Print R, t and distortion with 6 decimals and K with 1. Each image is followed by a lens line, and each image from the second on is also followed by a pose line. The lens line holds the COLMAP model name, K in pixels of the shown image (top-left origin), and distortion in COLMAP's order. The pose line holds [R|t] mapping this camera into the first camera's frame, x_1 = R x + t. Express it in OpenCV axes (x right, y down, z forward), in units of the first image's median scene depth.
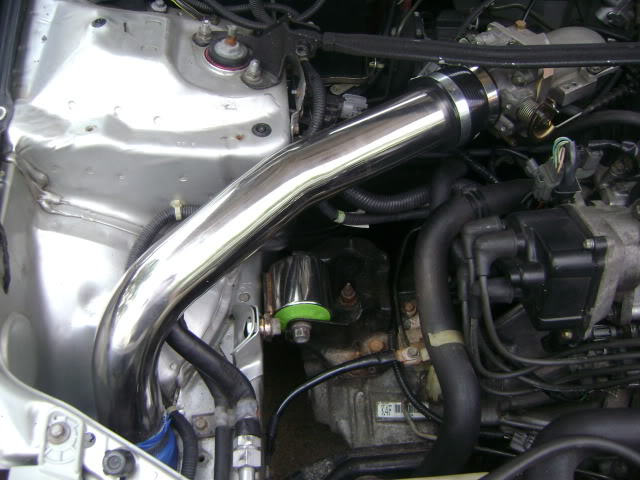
lens RADIAL K [[667.8, 0, 320.0], [0, 667.8, 240.0], [0, 0, 1]] dist [-0.175285, 0.136066]
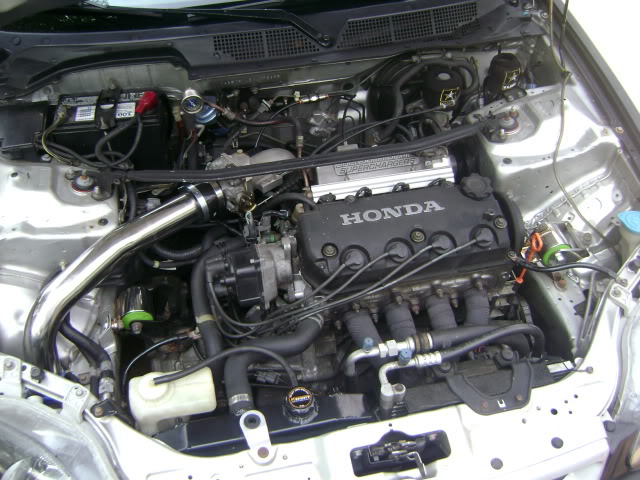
lens RADIAL K [[667.8, 0, 320.0], [0, 667.8, 240.0], [0, 0, 1]] dist [-0.175285, 0.136066]
pose [[0.988451, -0.094344, 0.118591, 0.307098], [0.105509, 0.990183, -0.091684, 0.130076], [-0.108777, 0.103138, 0.988701, -0.964701]]
